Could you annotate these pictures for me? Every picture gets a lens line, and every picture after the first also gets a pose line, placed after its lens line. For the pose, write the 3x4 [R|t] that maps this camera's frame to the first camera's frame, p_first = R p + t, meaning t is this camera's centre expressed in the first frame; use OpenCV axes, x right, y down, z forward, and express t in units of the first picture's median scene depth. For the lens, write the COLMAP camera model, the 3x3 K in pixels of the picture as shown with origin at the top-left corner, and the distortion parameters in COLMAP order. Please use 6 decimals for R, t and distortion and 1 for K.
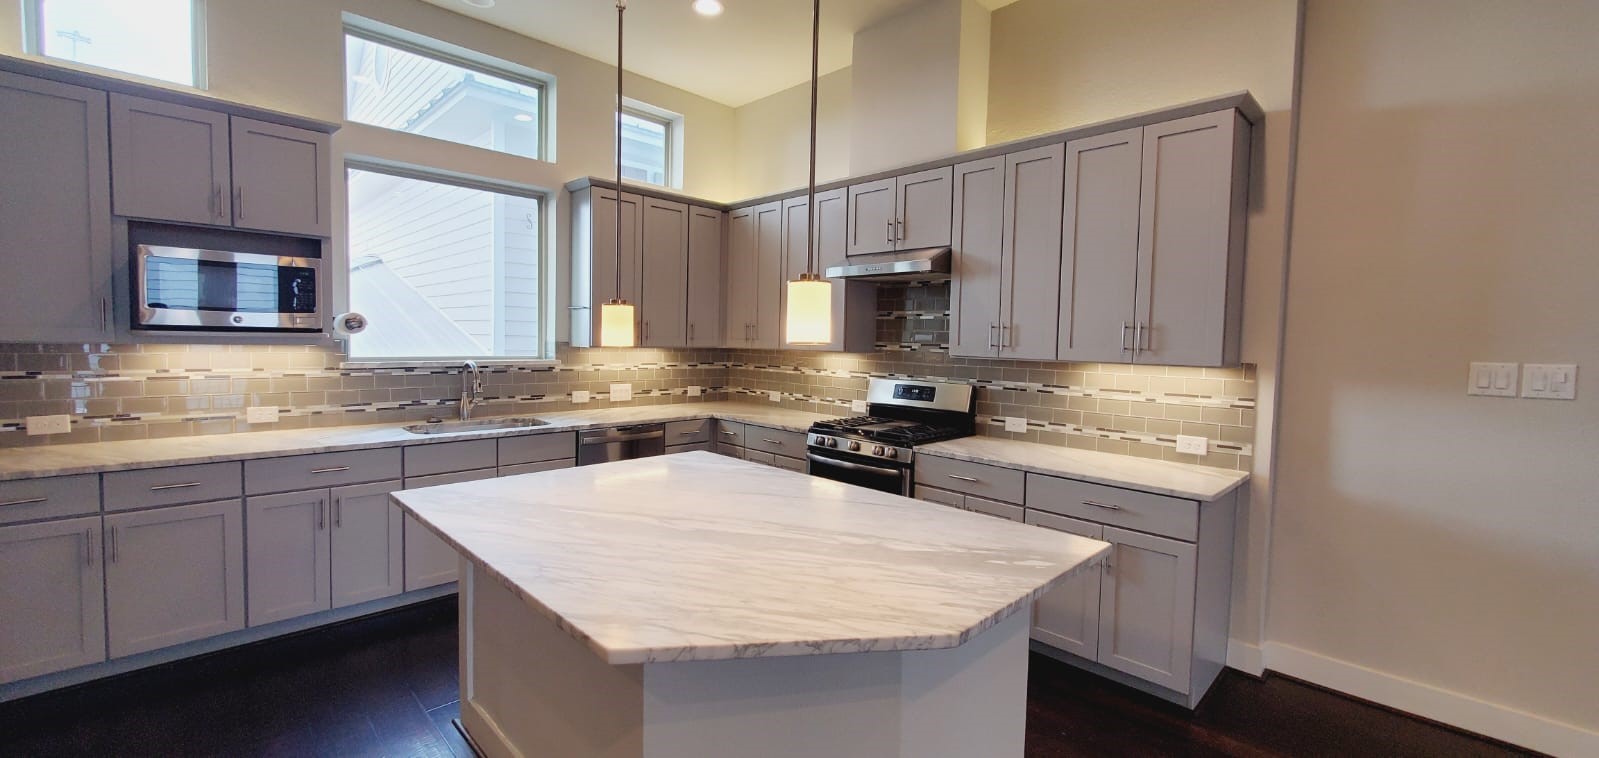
lens RADIAL K [[638.2, 0, 796.2], [0, 638.2, 368.9], [0, 0, 1]] dist [0.000900, -0.000209]
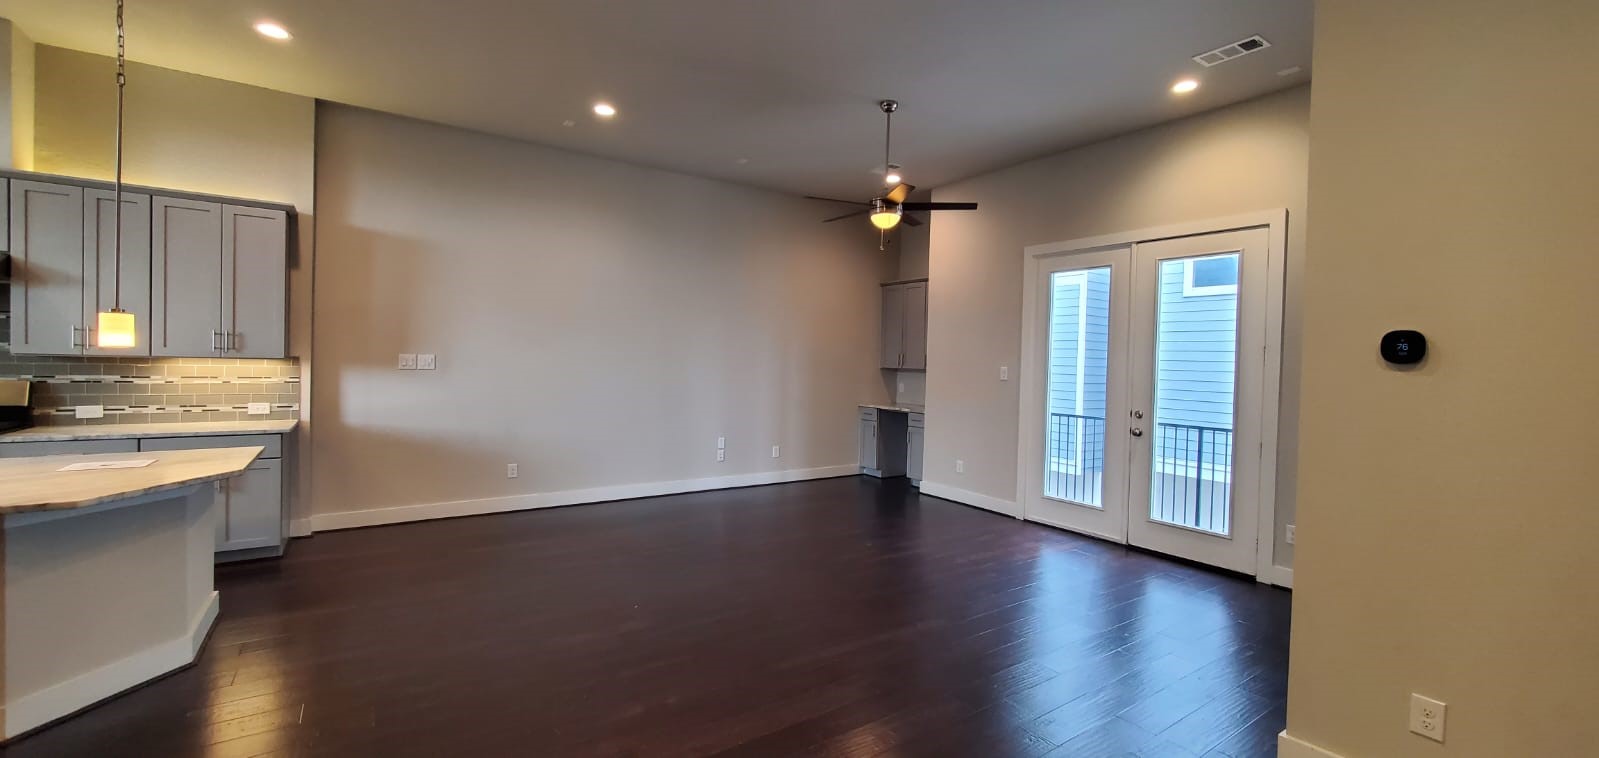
lens RADIAL K [[638.2, 0, 796.2], [0, 638.2, 368.9], [0, 0, 1]] dist [0.000900, -0.000209]
pose [[0.180873, -0.033898, 0.982922, -0.557695], [0.025859, 0.999224, 0.029701, 0.006896], [-0.983167, 0.020046, 0.181609, -0.482426]]
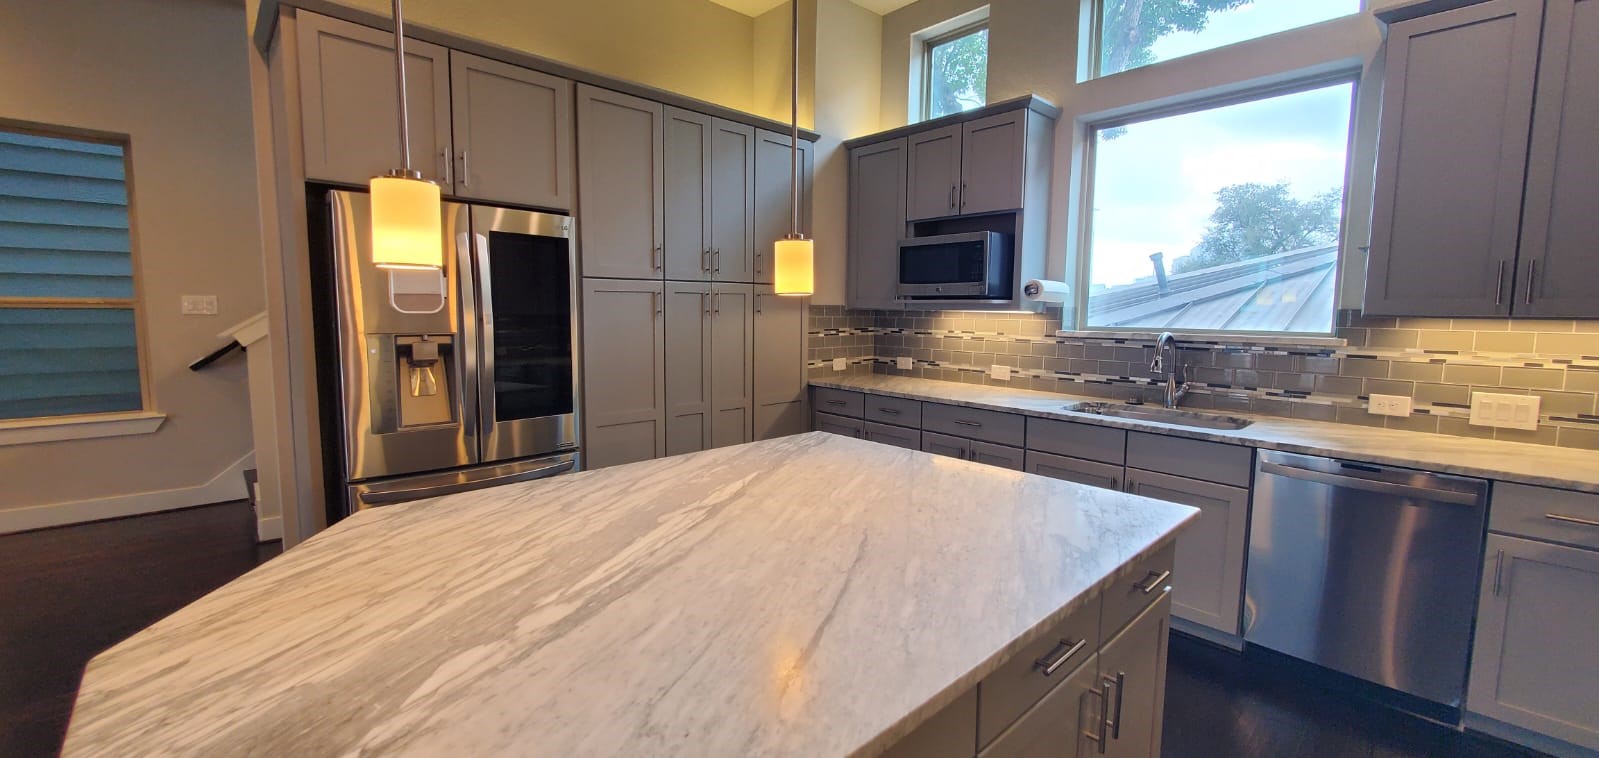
lens RADIAL K [[638.2, 0, 796.2], [0, 638.2, 368.9], [0, 0, 1]] dist [0.000900, -0.000209]
pose [[-0.022418, 0.074850, -0.996943, 0.806793], [-0.058261, 0.995401, 0.076044, -0.004584], [0.998050, 0.059788, -0.017954, 1.565059]]
